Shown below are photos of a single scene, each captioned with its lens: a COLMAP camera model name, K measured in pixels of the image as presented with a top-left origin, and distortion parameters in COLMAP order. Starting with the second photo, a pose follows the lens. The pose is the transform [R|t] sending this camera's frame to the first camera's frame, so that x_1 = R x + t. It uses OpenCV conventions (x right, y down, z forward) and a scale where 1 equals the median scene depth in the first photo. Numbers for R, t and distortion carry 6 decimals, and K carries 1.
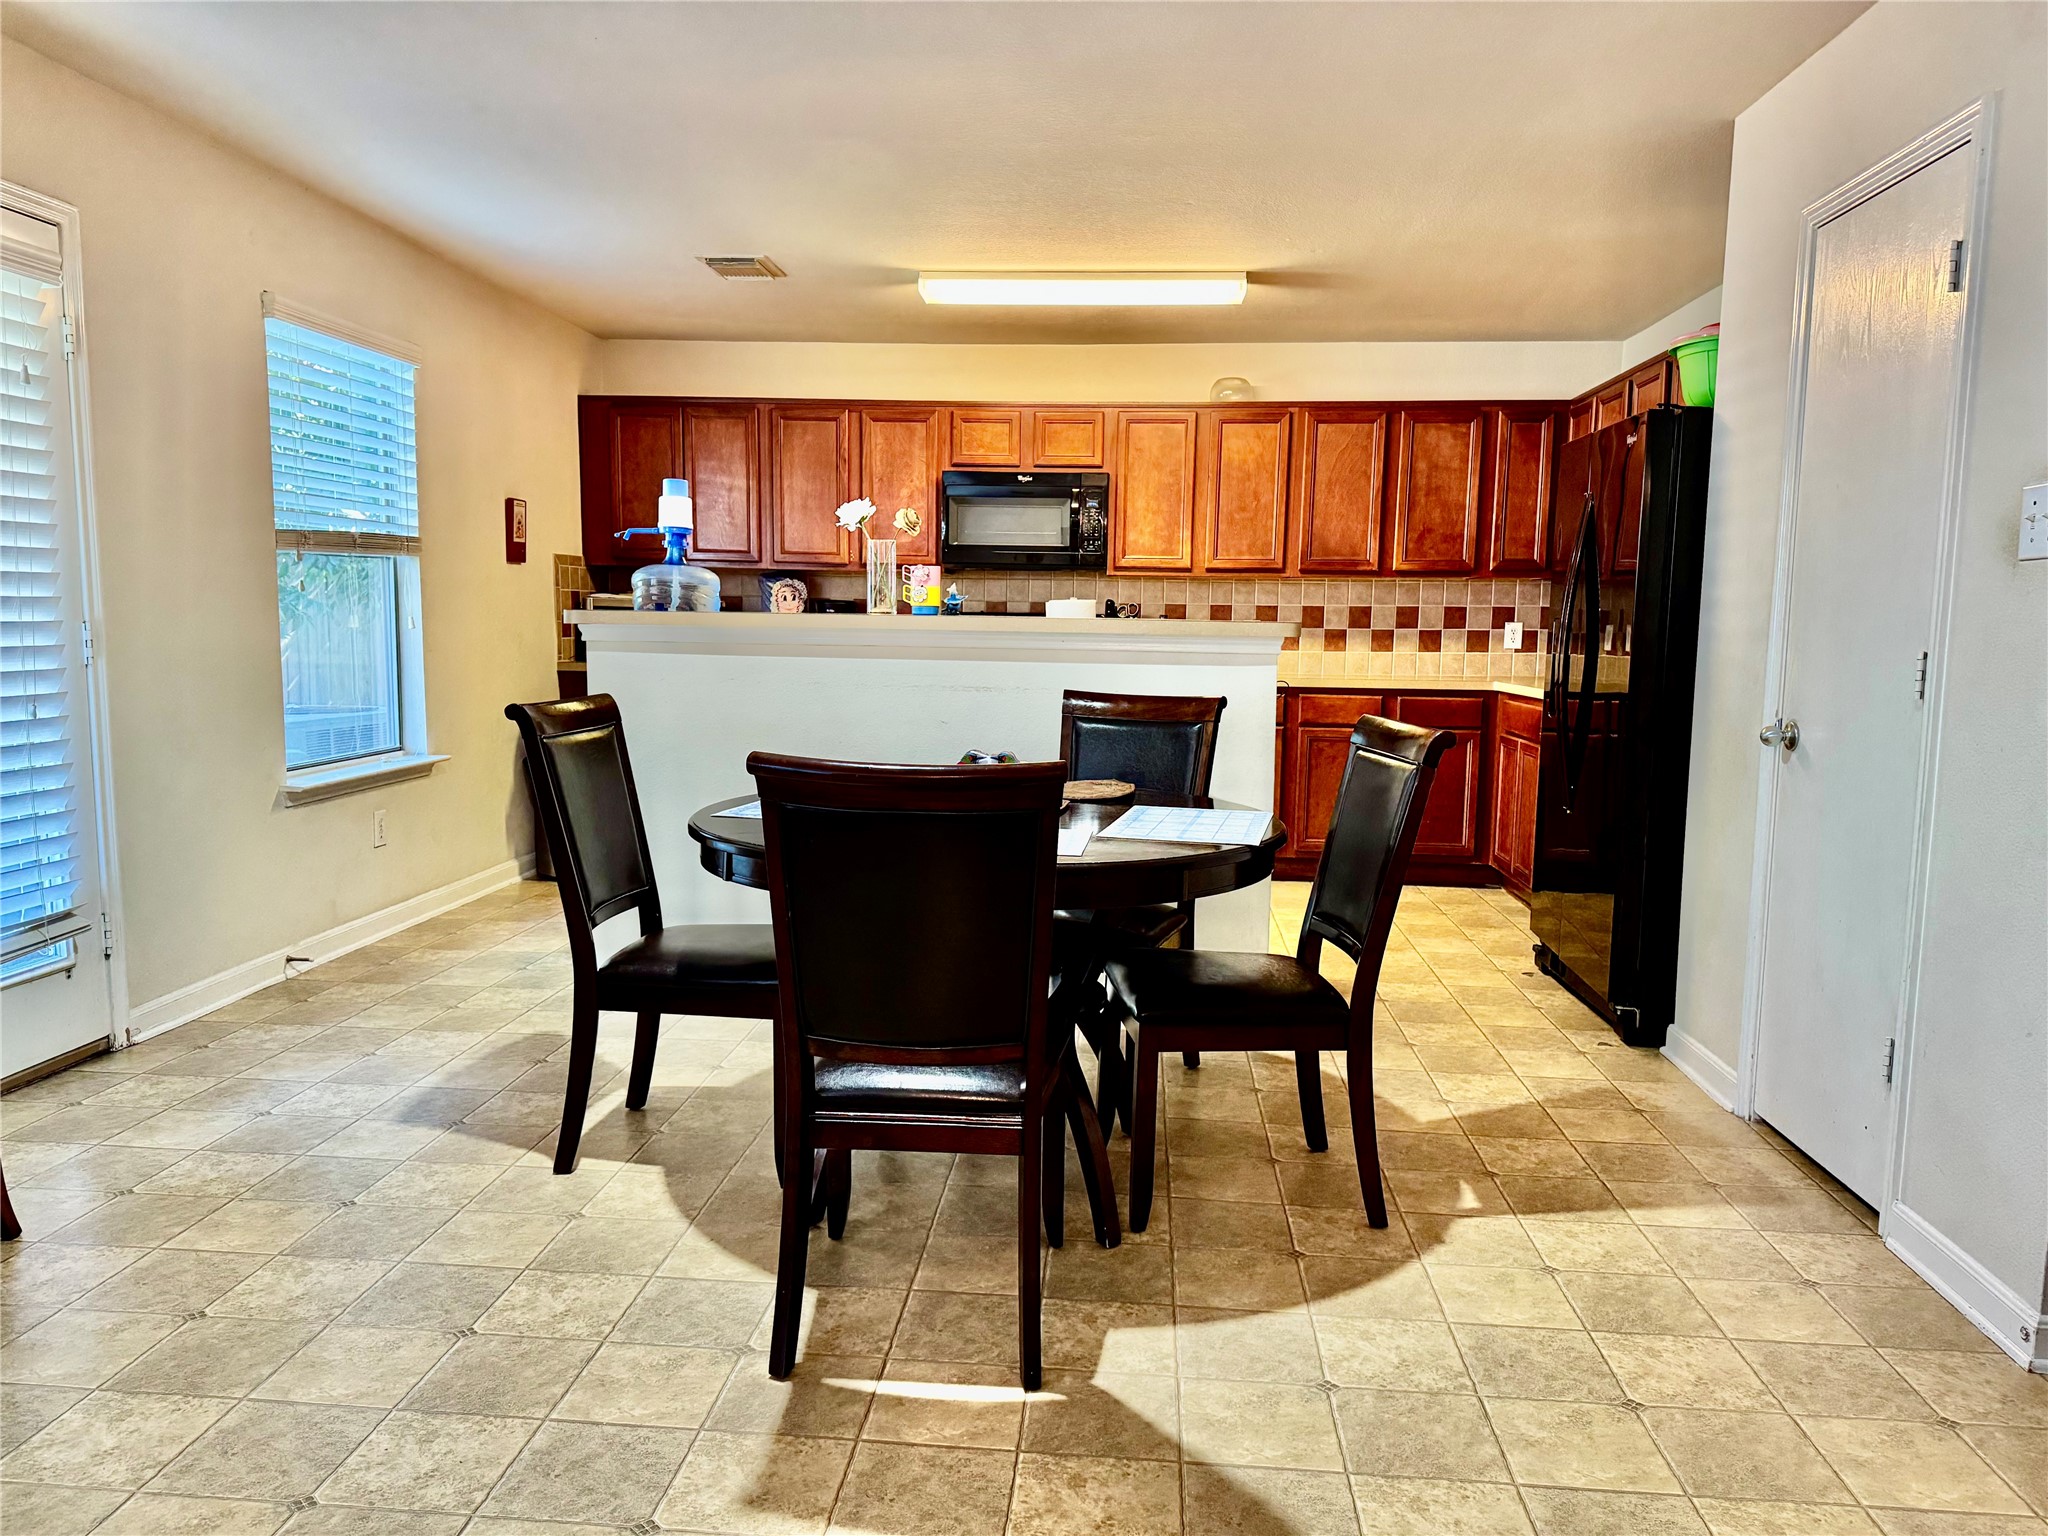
lens RADIAL K [[1431.6, 0, 1011.6], [0, 1431.6, 773.5], [0, 0, 1]] dist [0.131477, -0.196859]
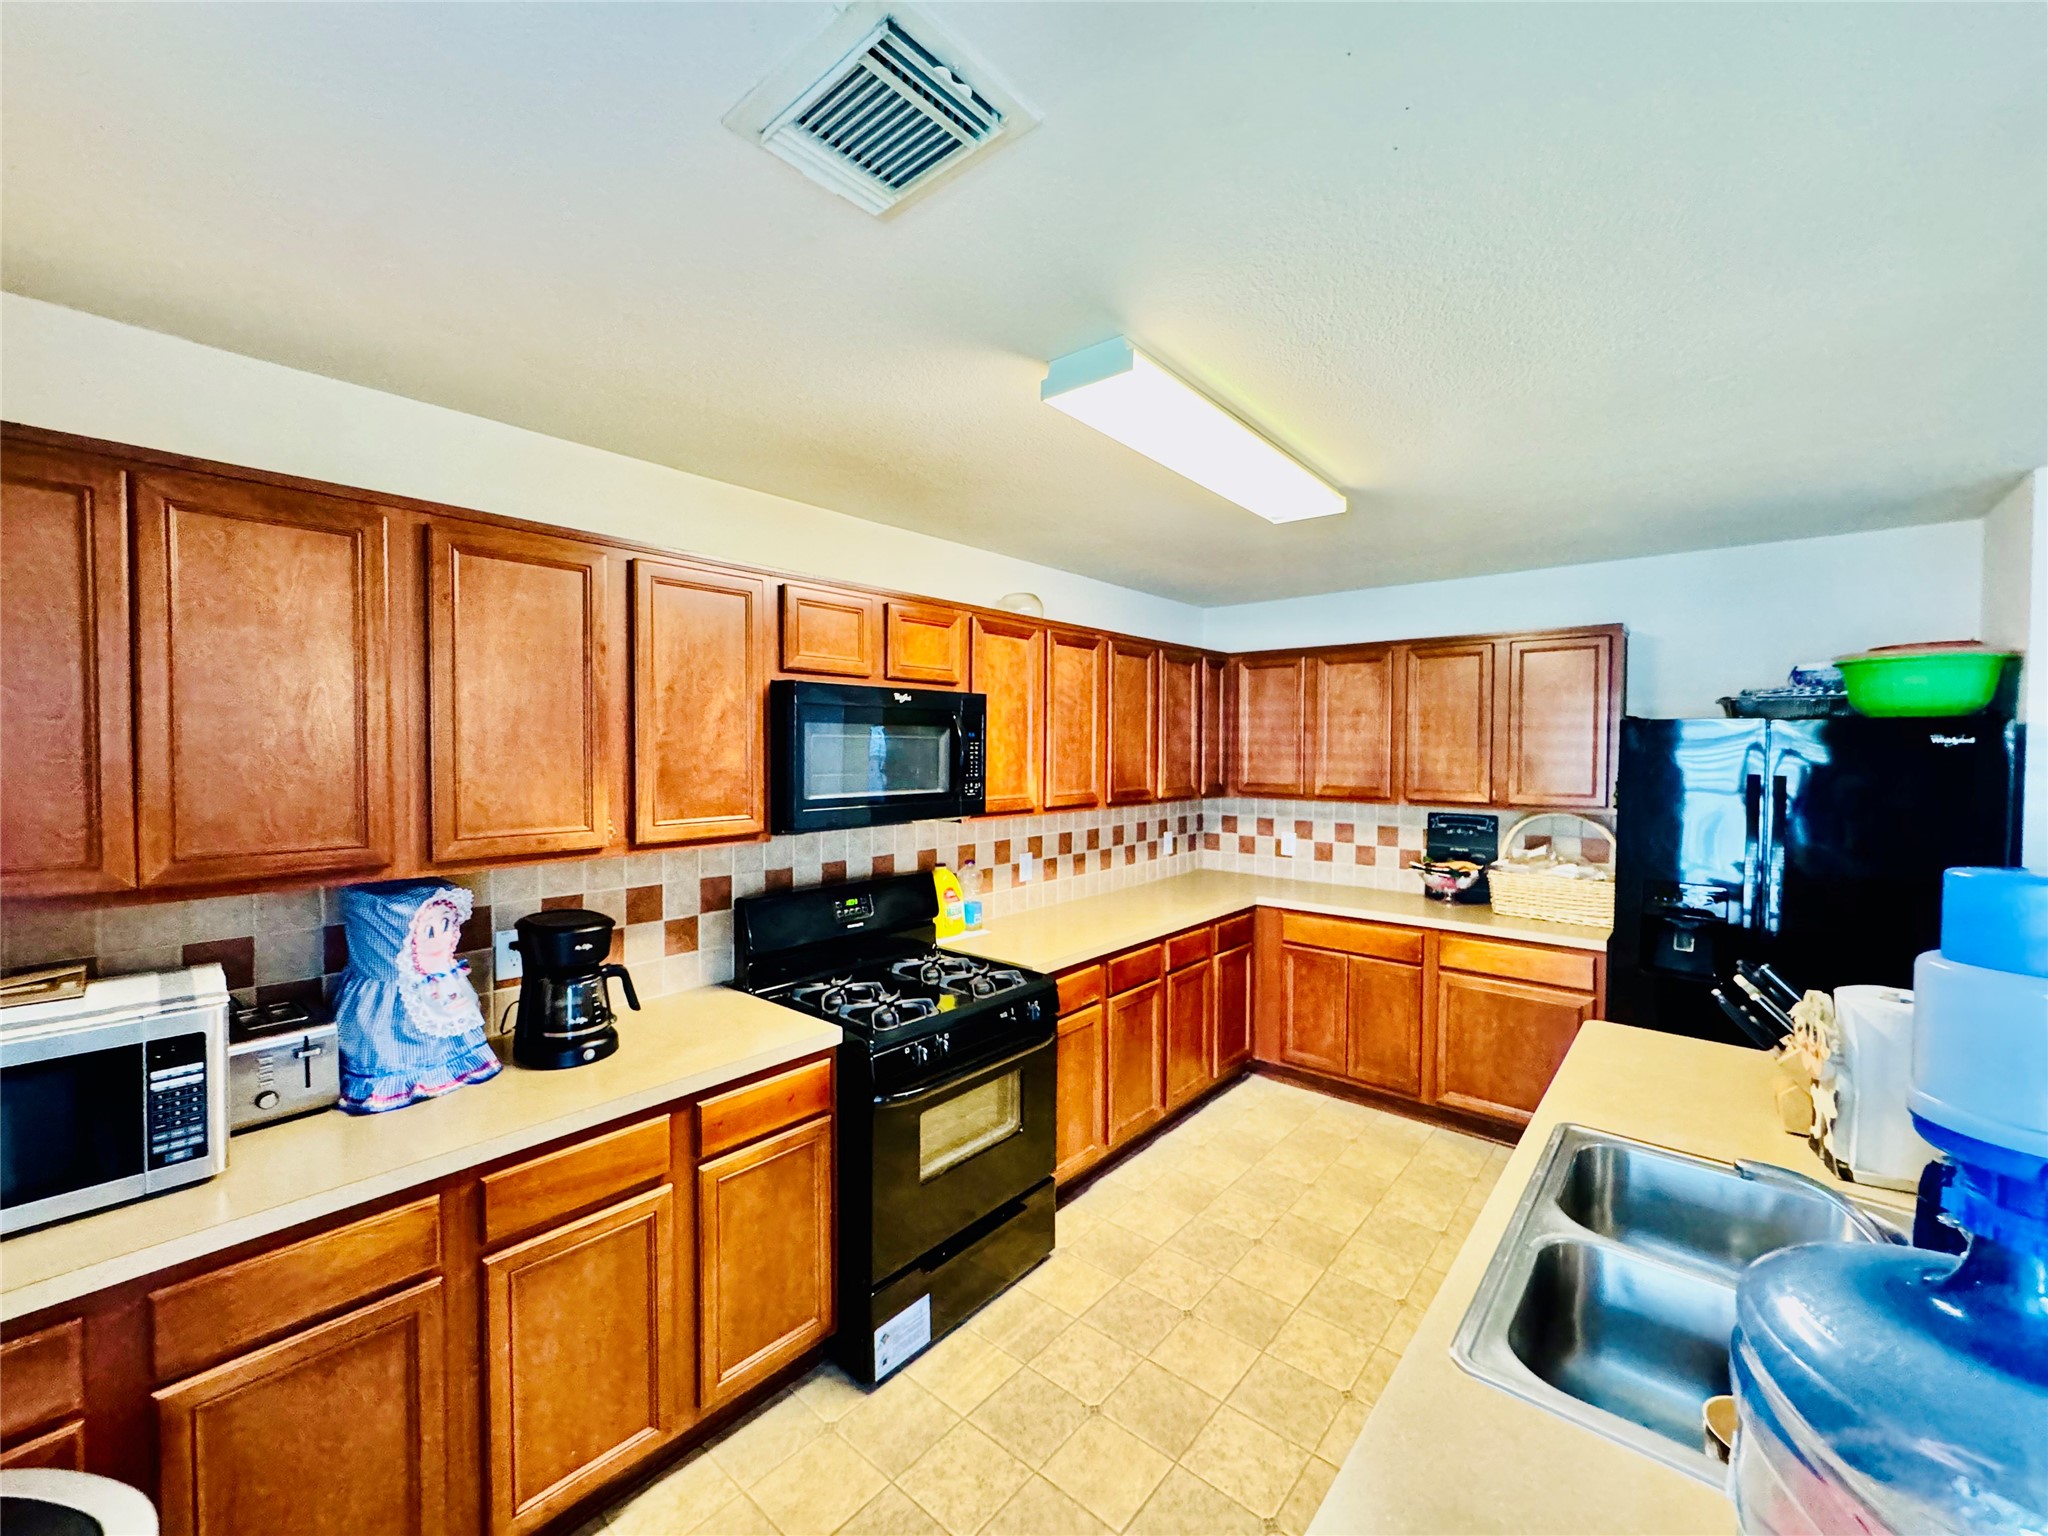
lens RADIAL K [[820.4, 0, 1024.0], [0, 820.4, 768.0], [0, 0, 1]] dist [-0.000832, -0.000104]
pose [[0.583422, -0.037569, 0.811300, -0.266105], [0.104994, 0.994036, -0.029472, -0.150730], [-0.805354, 0.102376, 0.583887, 0.712751]]
